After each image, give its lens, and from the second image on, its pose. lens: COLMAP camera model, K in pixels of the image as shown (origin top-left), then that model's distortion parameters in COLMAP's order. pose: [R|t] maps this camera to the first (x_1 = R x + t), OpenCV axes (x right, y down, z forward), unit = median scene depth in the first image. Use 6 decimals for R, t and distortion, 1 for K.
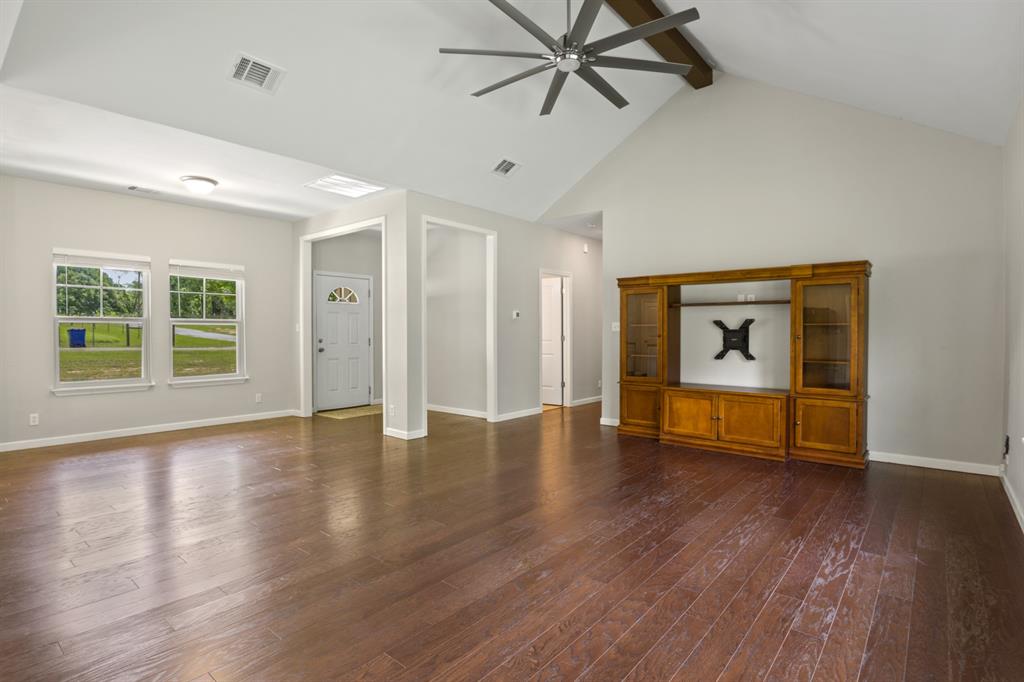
lens RADIAL K [[513.3, 0, 514.8], [0, 513.3, 337.3], [0, 0, 1]] dist [-0.019009, -0.000900]
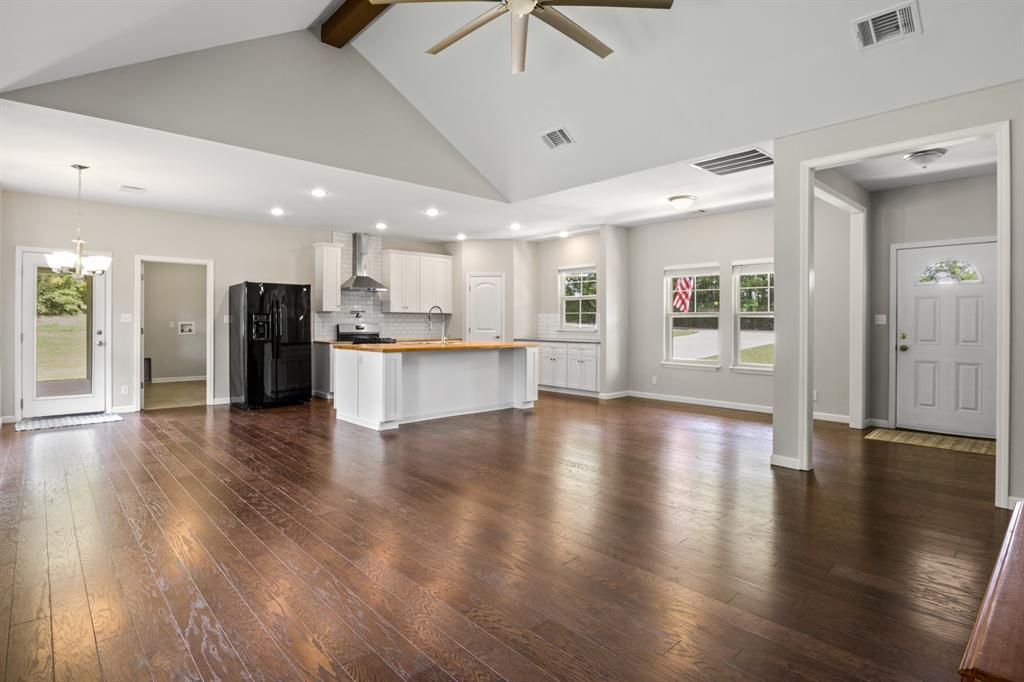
lens RADIAL K [[519.2, 0, 513.1], [0, 519.2, 323.0], [0, 0, 1]] dist [-0.016257, -0.001036]
pose [[-0.129676, 0.000729, -0.991556, 0.586425], [-0.013727, 0.999903, 0.002531, -0.008622], [0.991461, 0.013939, -0.129653, 0.682536]]
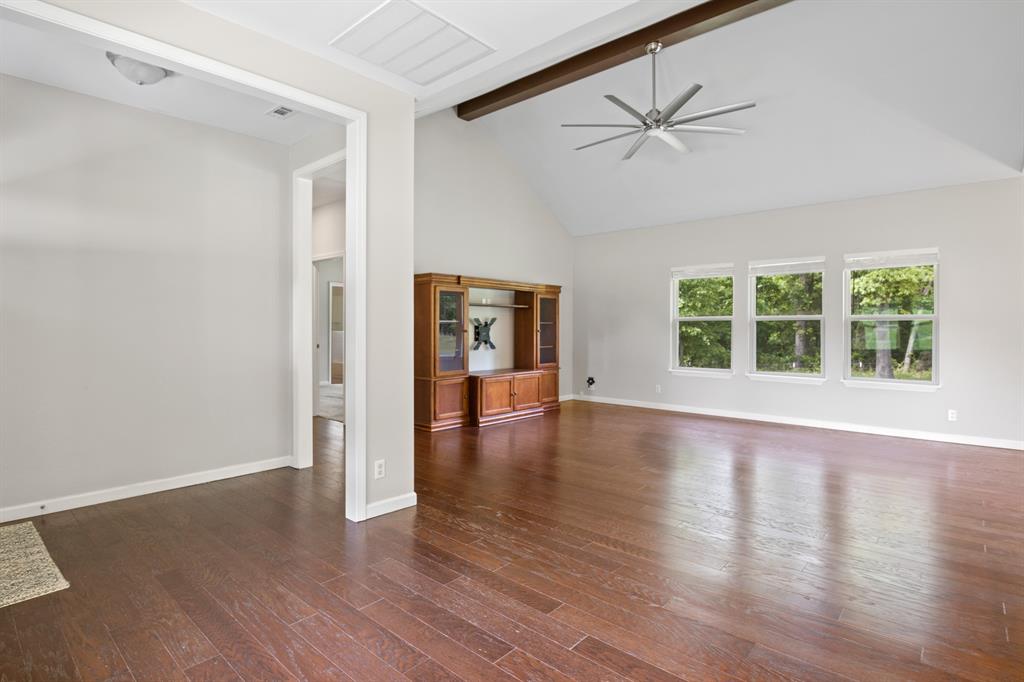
lens RADIAL K [[515.9, 0, 512.8], [0, 515.9, 330.4], [0, 0, 1]] dist [-0.015246, -0.000124]
pose [[0.032144, -0.005994, 0.999465, -0.788575], [0.008801, 0.999945, 0.005713, -0.009983], [-0.999445, 0.008613, 0.032195, 0.828625]]
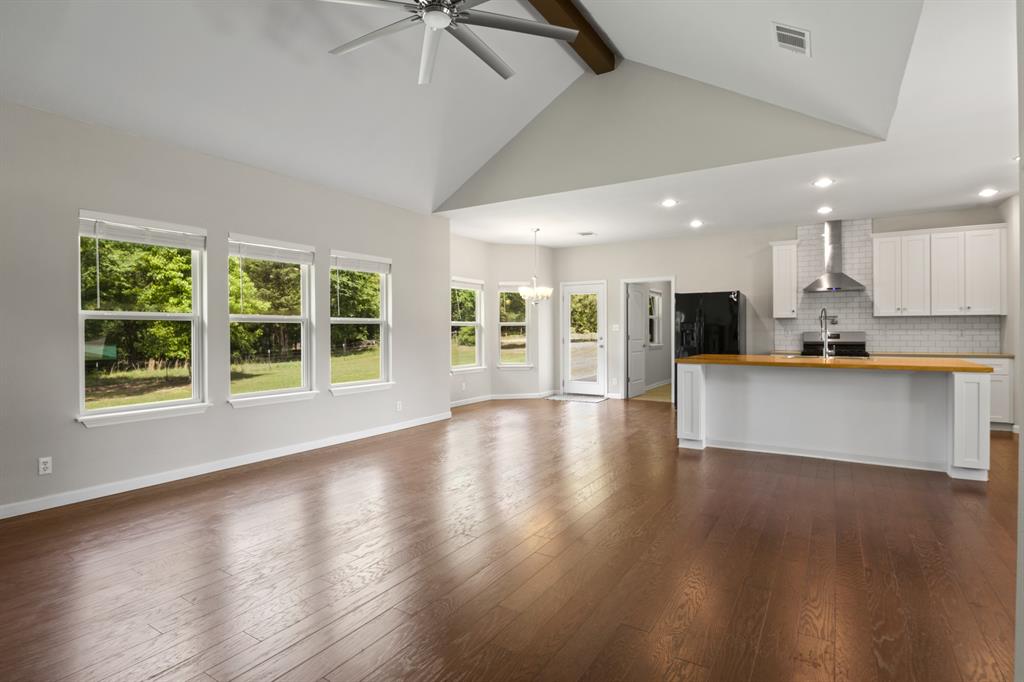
lens RADIAL K [[514.8, 0, 515.5], [0, 514.8, 330.6], [0, 0, 1]] dist [-0.017400, -0.001806]
pose [[-0.990949, 0.002510, -0.134219, 0.054799], [0.001027, 0.999938, 0.011117, -0.013482], [0.134238, 0.010879, -0.990889, 1.156077]]
